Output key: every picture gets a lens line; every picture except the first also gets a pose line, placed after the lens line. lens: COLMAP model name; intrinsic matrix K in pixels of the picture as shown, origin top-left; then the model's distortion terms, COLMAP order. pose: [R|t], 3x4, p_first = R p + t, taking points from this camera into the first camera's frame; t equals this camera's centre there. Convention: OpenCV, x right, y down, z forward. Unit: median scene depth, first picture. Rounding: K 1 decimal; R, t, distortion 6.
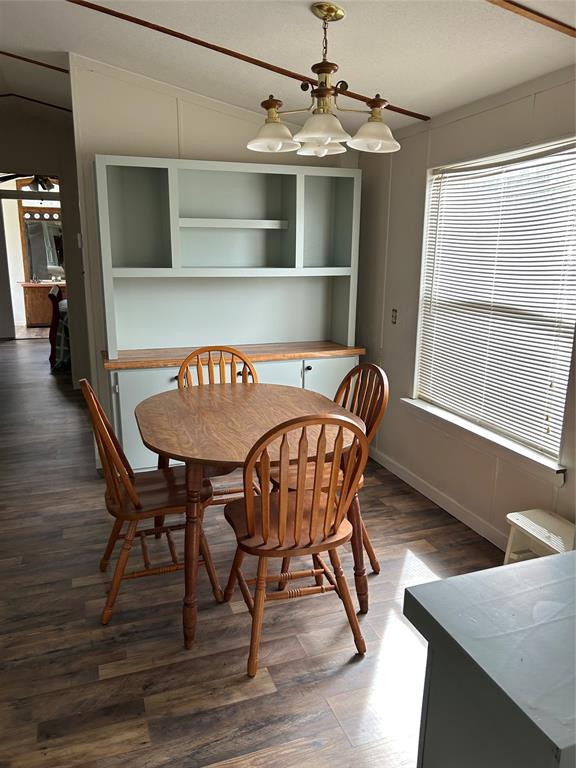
lens RADIAL K [[555.7, 0, 288.0], [0, 555.7, 384.0], [0, 0, 1]] dist [0.081320, -0.065261]
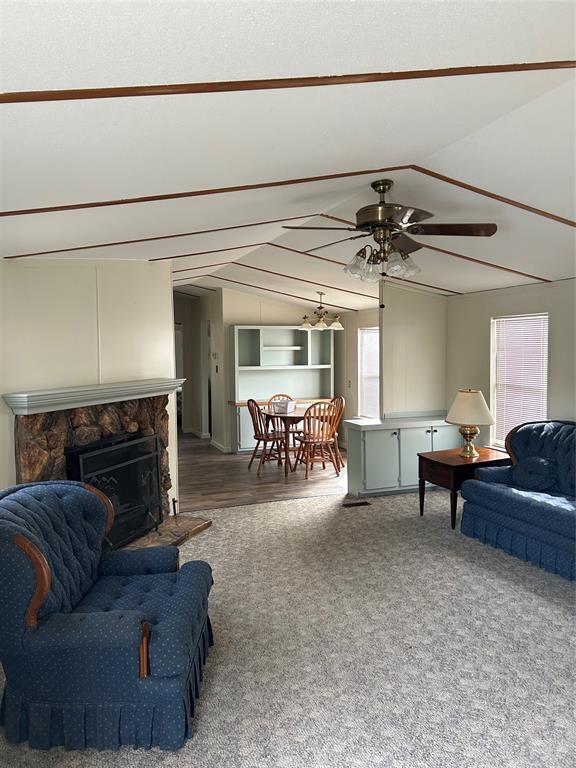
lens RADIAL K [[555.7, 0, 288.0], [0, 555.7, 384.0], [0, 0, 1]] dist [0.081320, -0.065261]
pose [[0.999070, -0.019419, 0.038504, -0.176543], [0.026151, 0.982784, -0.182899, 0.326742], [-0.034289, 0.183736, 0.982377, -1.424082]]
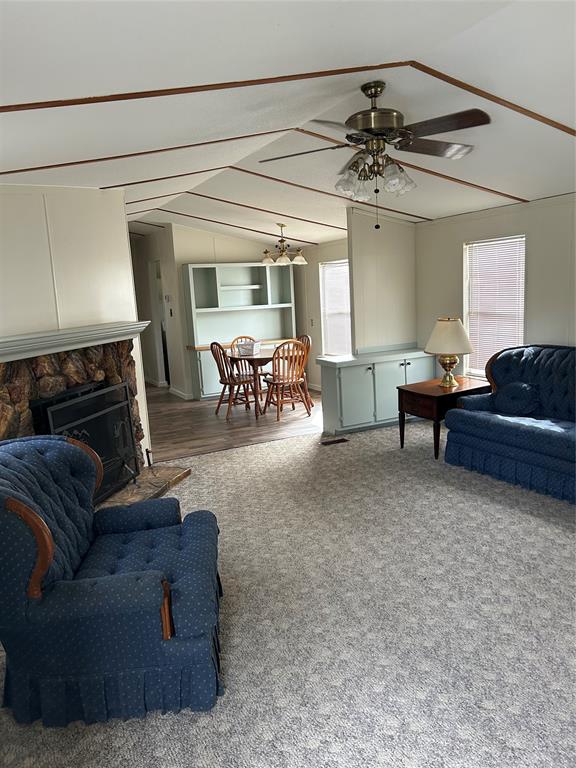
lens RADIAL K [[555.7, 0, 288.0], [0, 555.7, 384.0], [0, 0, 1]] dist [0.081320, -0.065261]
pose [[0.987562, -0.080269, 0.135196, -0.257795], [0.091436, 0.992711, -0.078518, 0.326656], [-0.127908, 0.089903, 0.987703, -1.342308]]
